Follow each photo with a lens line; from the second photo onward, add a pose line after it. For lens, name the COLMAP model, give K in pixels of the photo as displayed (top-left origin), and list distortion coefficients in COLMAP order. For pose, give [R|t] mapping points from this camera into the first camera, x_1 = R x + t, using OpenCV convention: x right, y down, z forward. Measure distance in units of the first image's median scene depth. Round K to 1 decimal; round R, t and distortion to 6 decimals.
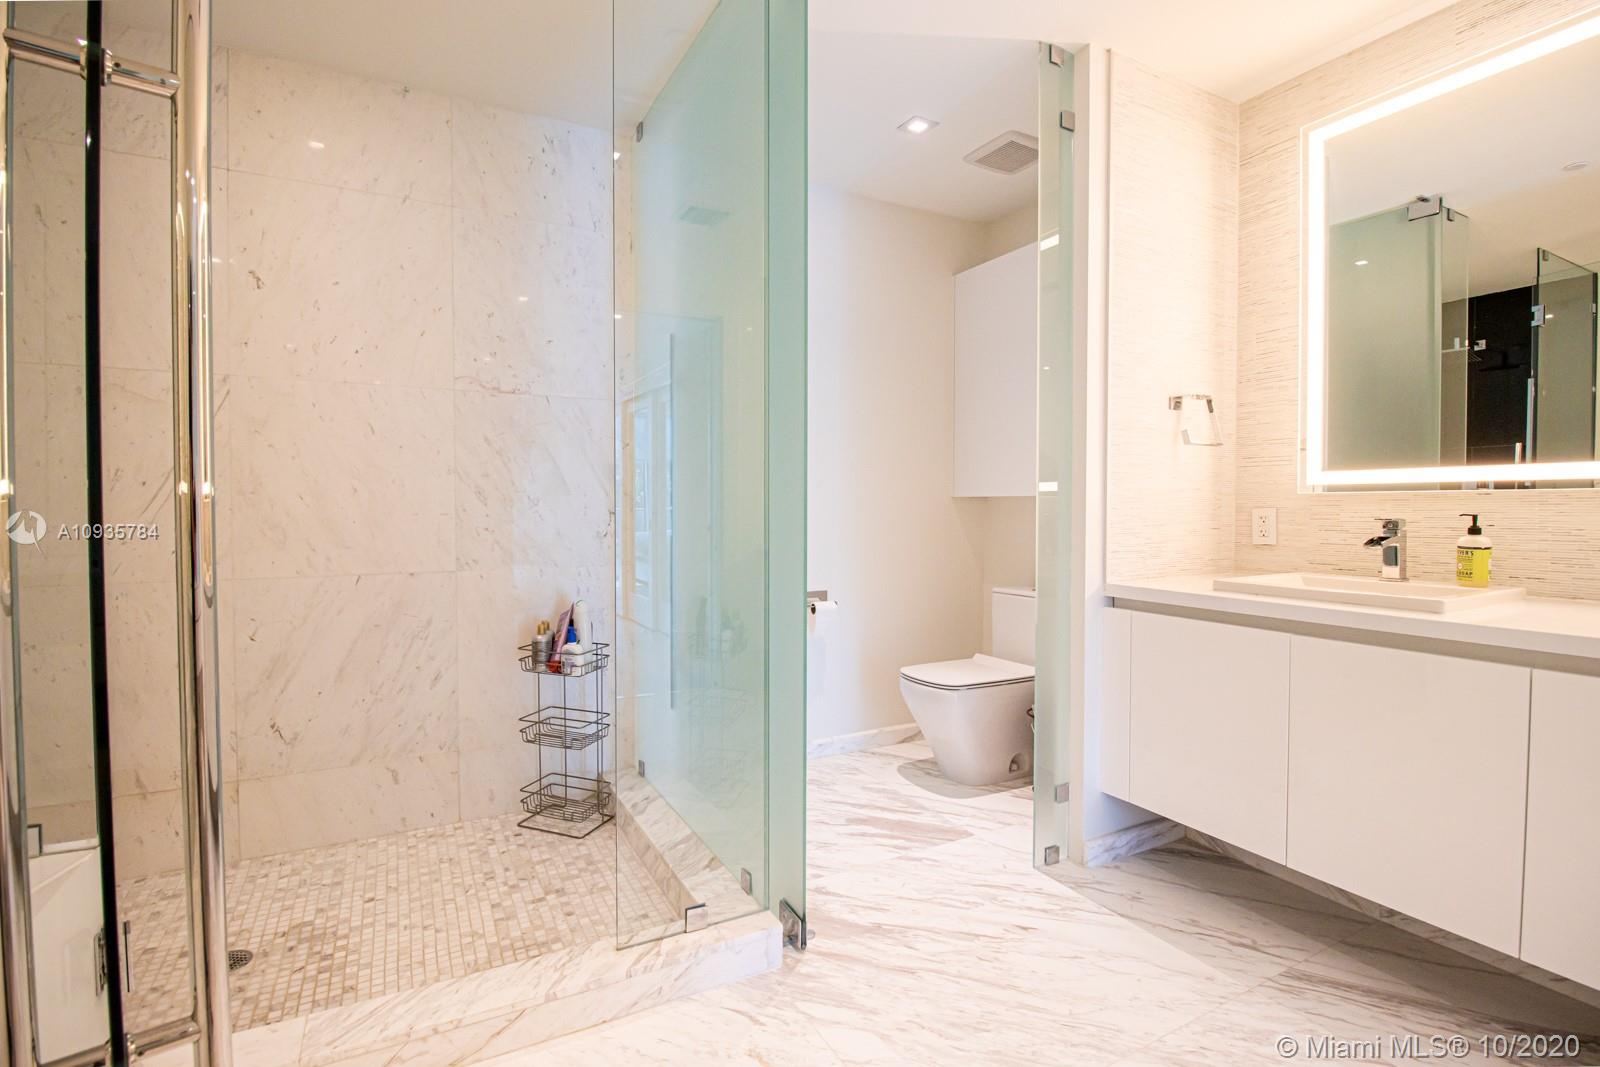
lens RADIAL K [[749.6, 0, 814.2], [0, 749.6, 529.1], [0, 0, 1]] dist [0.002106, -0.010460]
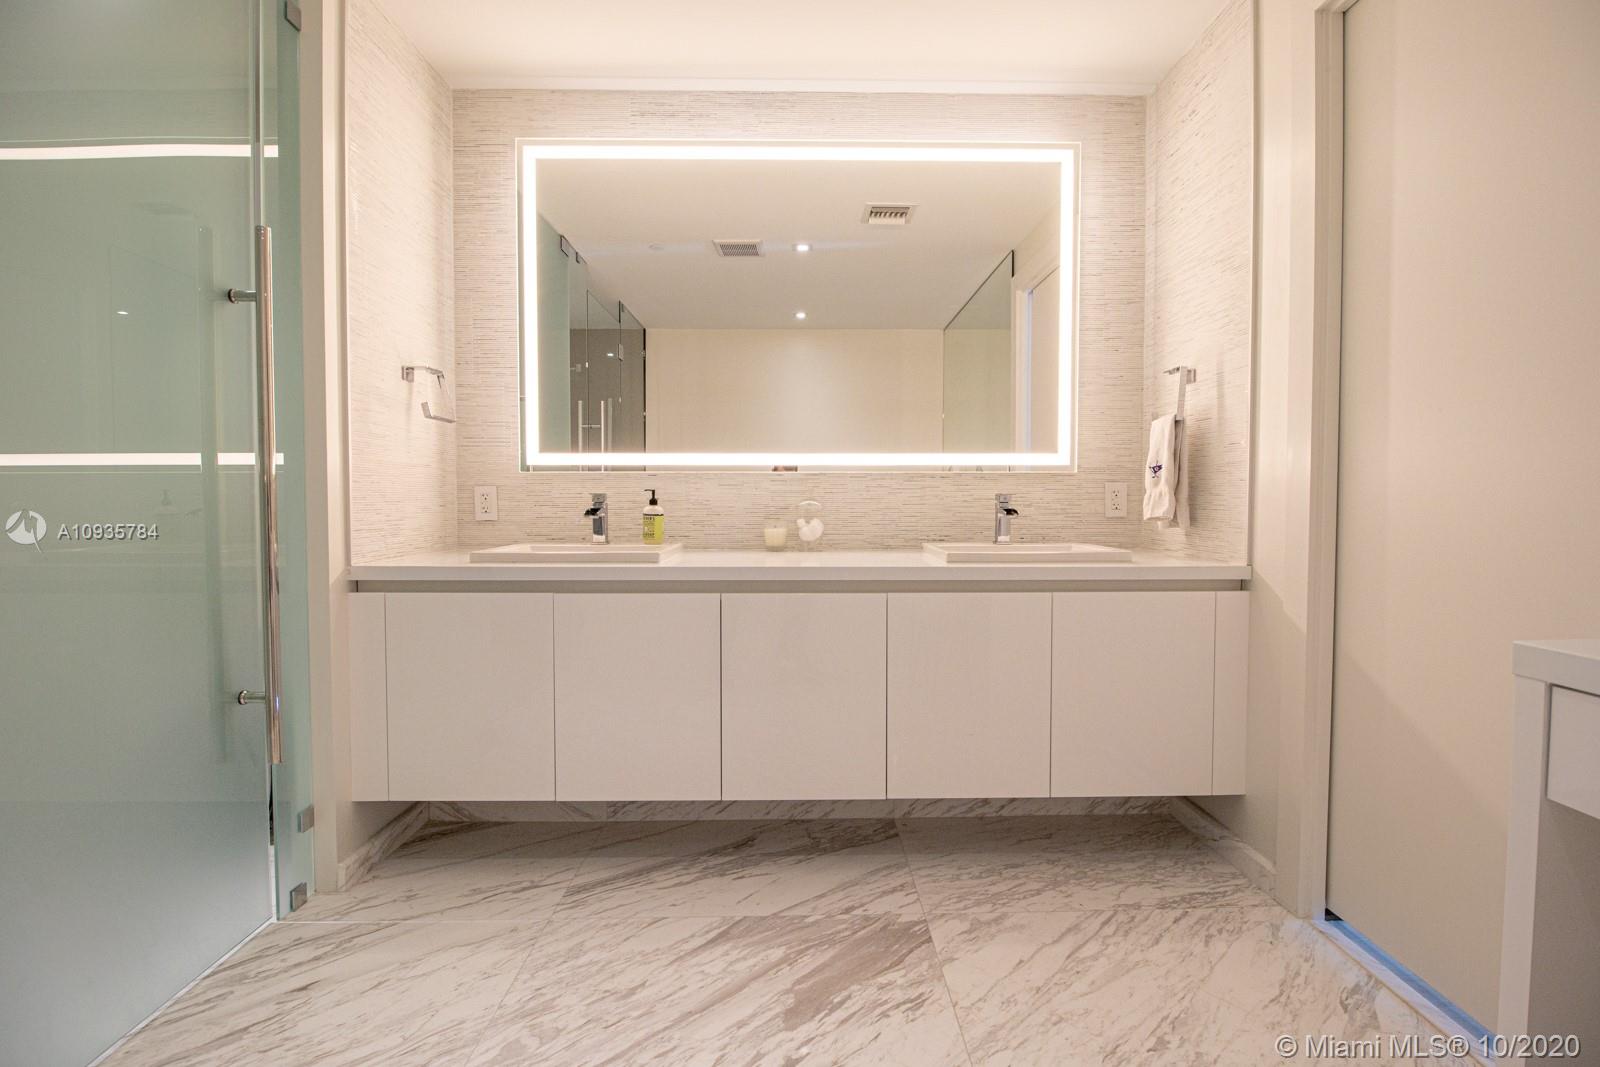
lens RADIAL K [[749.6, 0, 811.3], [0, 749.6, 529.9], [0, 0, 1]] dist [0.002106, -0.010460]
pose [[0.478322, -0.031754, 0.877610, -0.128293], [0.024871, 0.999435, 0.022607, 0.024562], [-0.877833, 0.011014, 0.478841, 0.101167]]
